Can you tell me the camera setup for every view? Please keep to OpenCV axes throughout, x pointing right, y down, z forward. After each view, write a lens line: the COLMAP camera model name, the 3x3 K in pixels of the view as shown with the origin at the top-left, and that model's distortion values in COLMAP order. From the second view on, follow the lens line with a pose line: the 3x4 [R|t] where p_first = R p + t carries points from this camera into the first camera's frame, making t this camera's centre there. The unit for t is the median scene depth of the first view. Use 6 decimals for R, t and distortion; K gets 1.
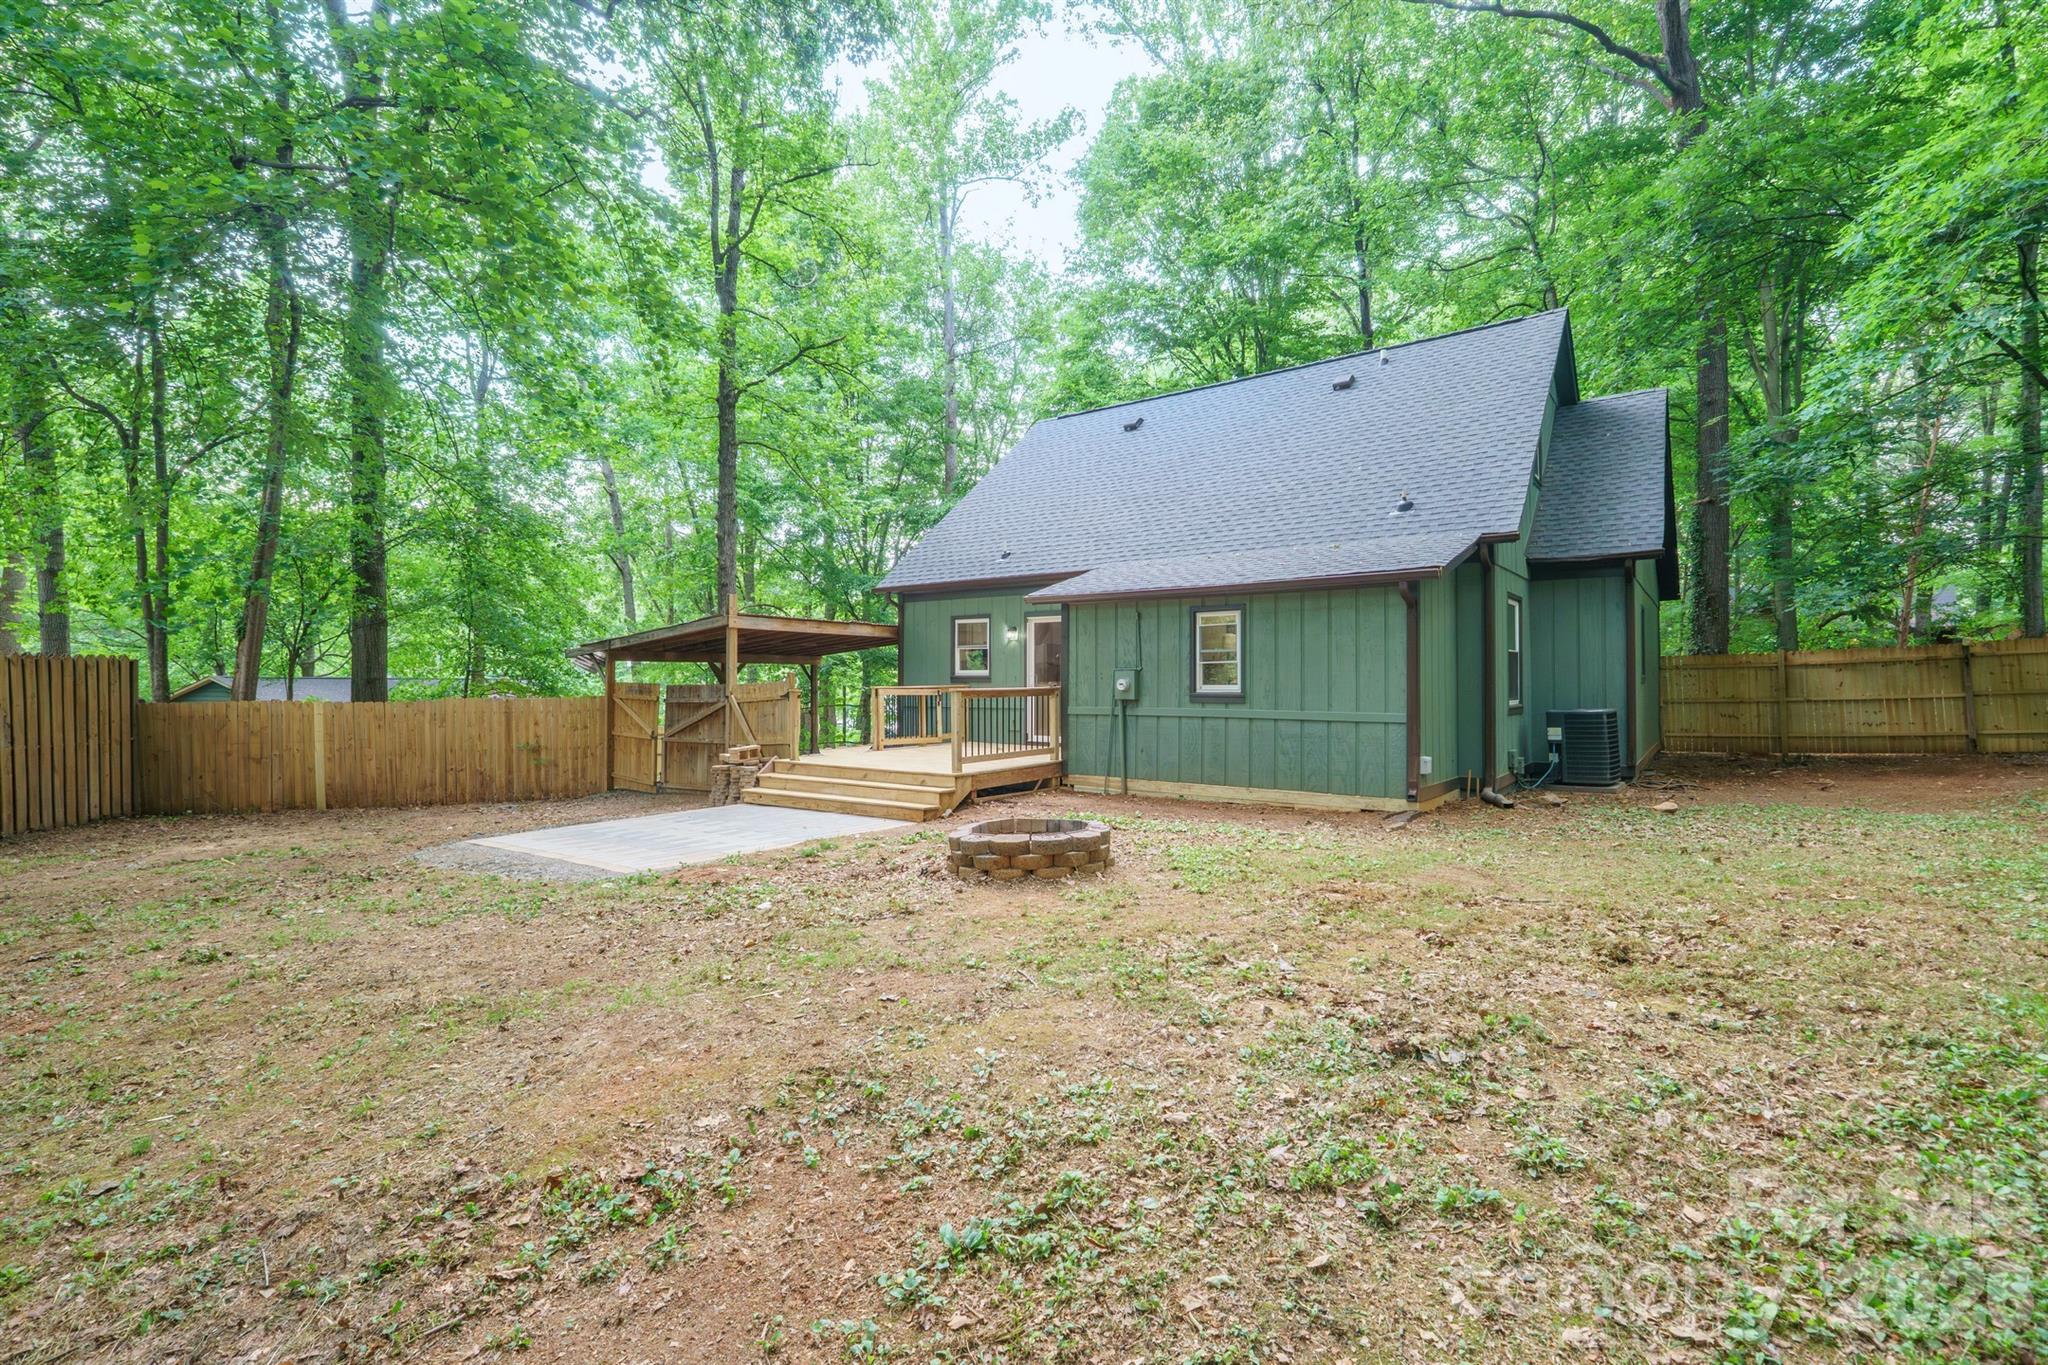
lens RADIAL K [[919.9, 0, 1021.1], [0, 919.9, 687.8], [0, 0, 1]] dist [0.000883, 0.000019]
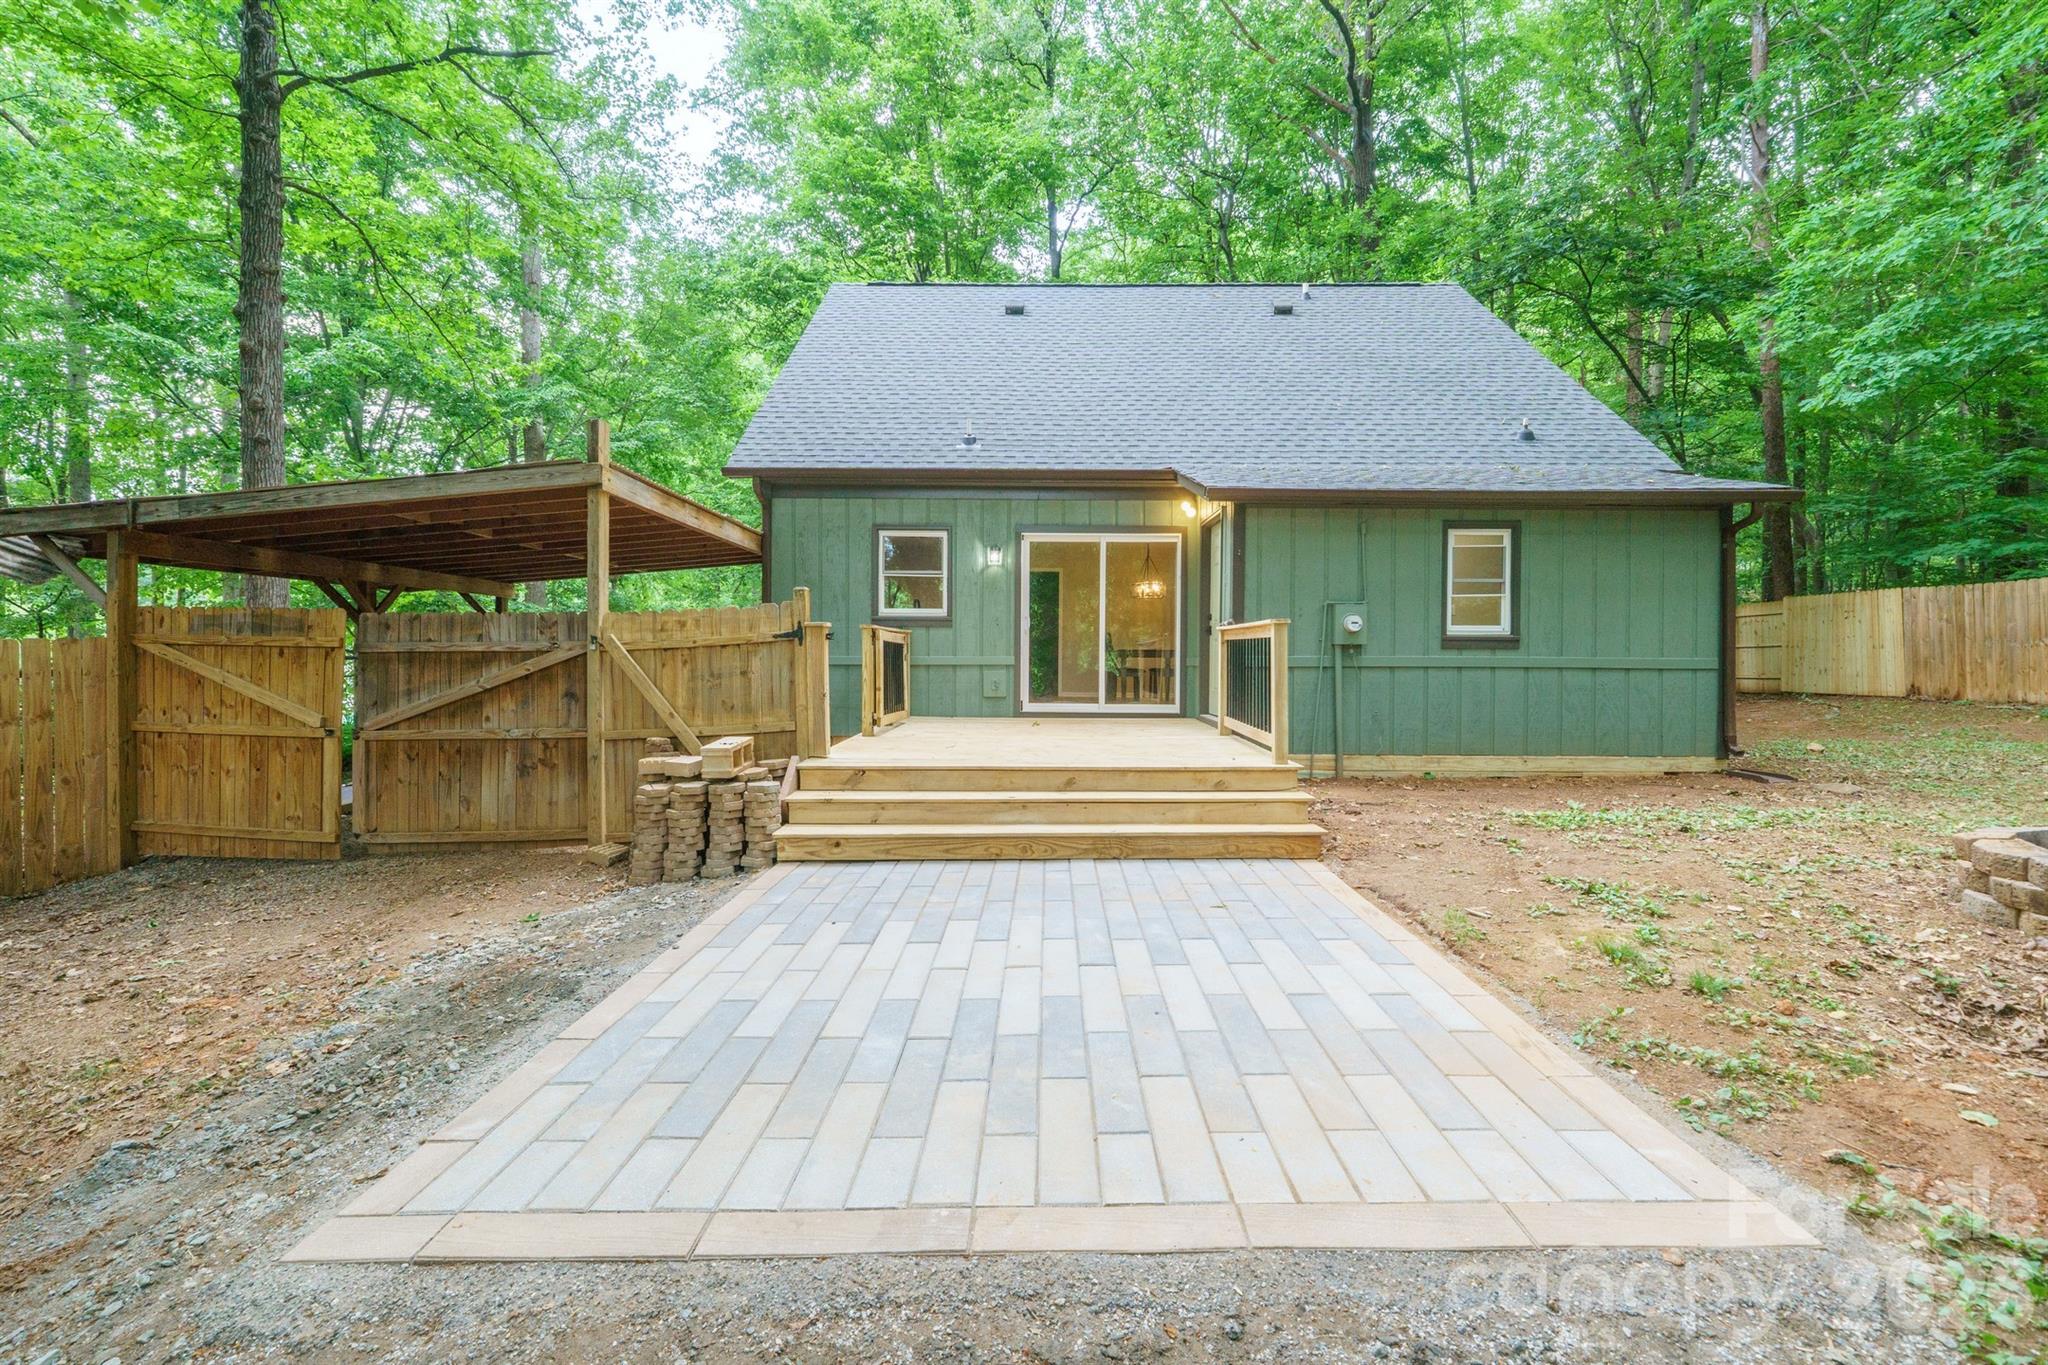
lens RADIAL K [[859.2, 0, 1028.1], [0, 859.2, 678.1], [0, 0, 1]] dist [-0.005931, -0.000945]
pose [[0.798644, -0.011435, 0.601695, -0.486719], [-0.000836, 0.999797, 0.020112, 0.025378], [-0.601803, -0.016565, 0.798473, 0.616274]]
